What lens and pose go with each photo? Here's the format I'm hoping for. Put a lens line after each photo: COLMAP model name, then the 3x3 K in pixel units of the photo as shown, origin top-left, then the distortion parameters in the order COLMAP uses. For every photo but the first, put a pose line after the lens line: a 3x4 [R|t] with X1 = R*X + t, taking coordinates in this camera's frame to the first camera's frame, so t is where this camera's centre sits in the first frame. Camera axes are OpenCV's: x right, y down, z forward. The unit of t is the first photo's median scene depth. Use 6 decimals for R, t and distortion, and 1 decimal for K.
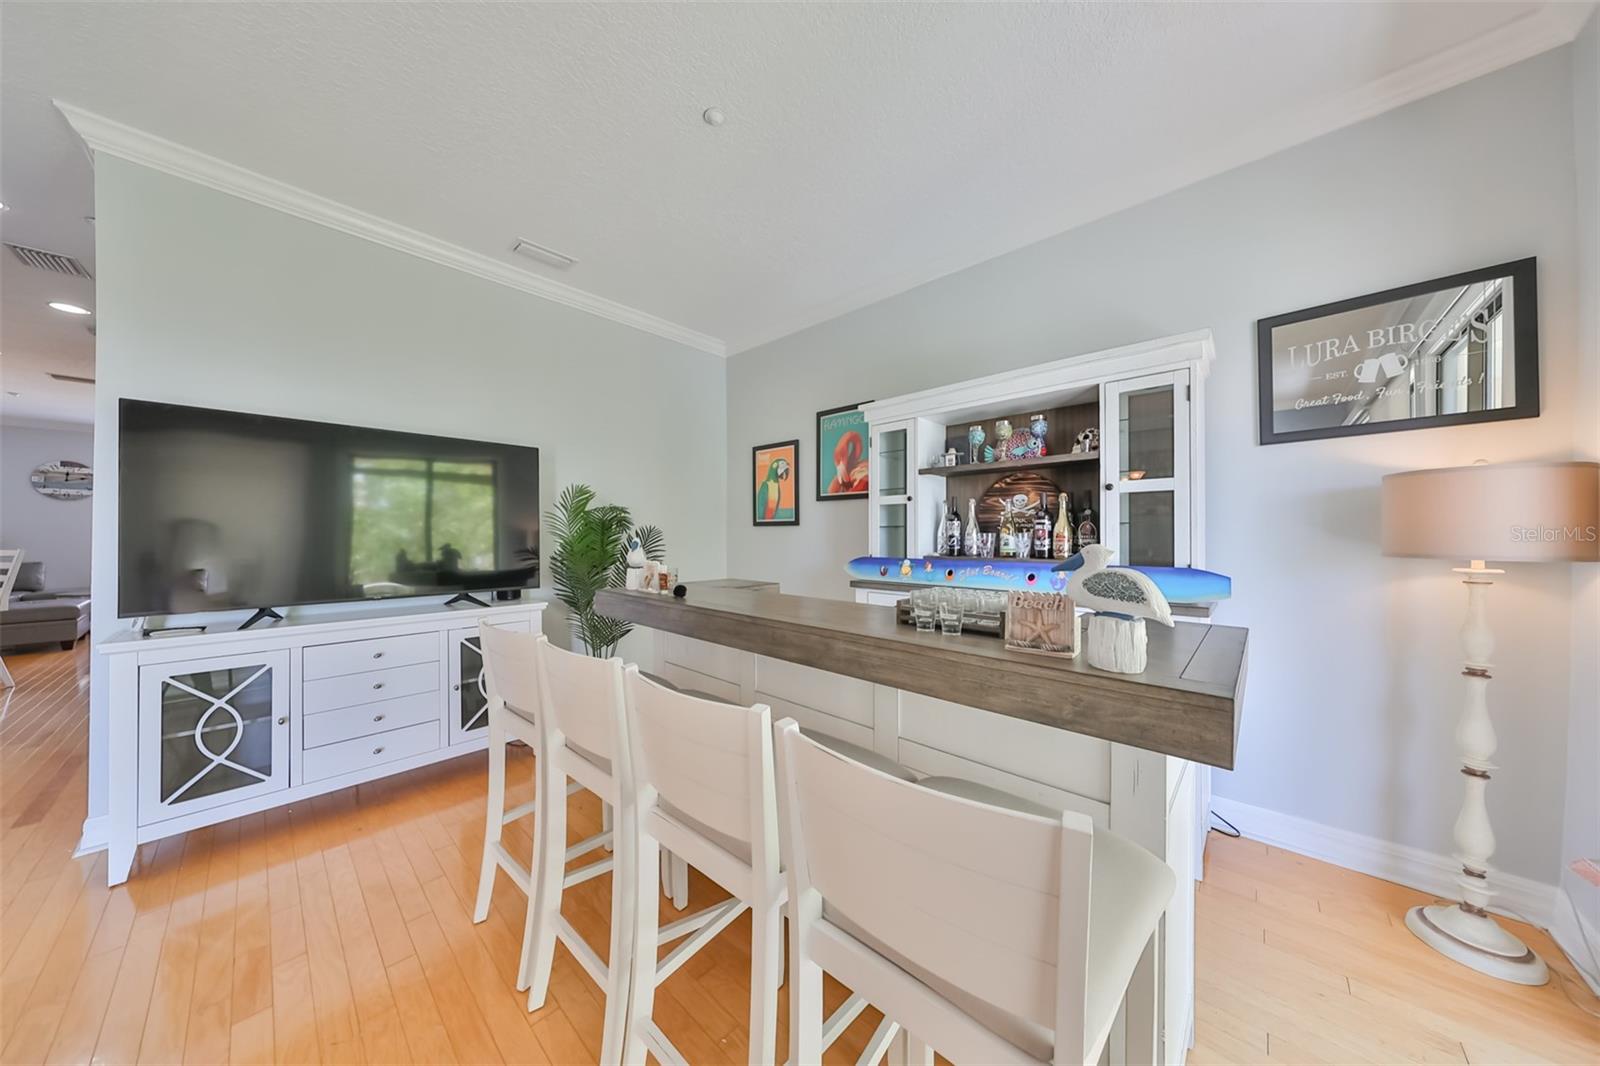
lens RADIAL K [[501.2, 0, 814.4], [0, 501.2, 534.2], [0, 0, 1]] dist [0.000378, 0.000042]
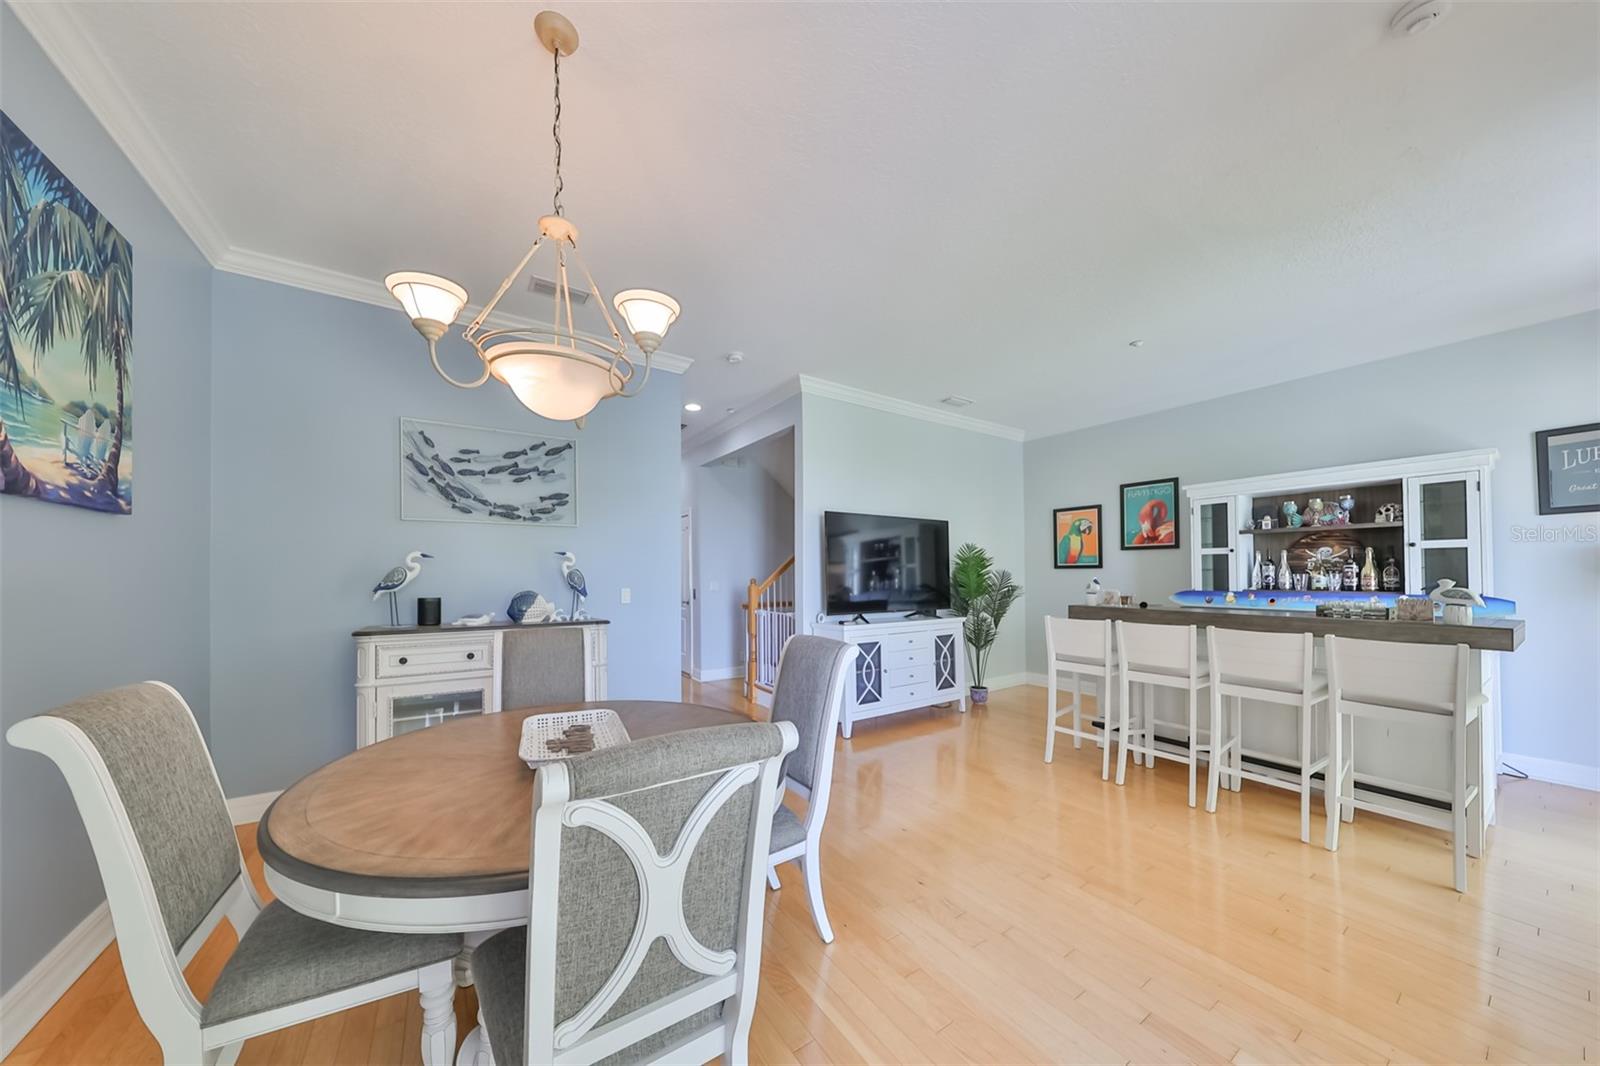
lens RADIAL K [[530.7, 0, 800.9], [0, 530.7, 567.9], [0, 0, 1]] dist [0.001419, 0.000224]
pose [[0.970434, -0.004830, -0.241317, -0.709956], [0.002583, 0.999950, -0.009626, -0.009059], [0.241352, 0.008718, 0.970399, -0.879306]]
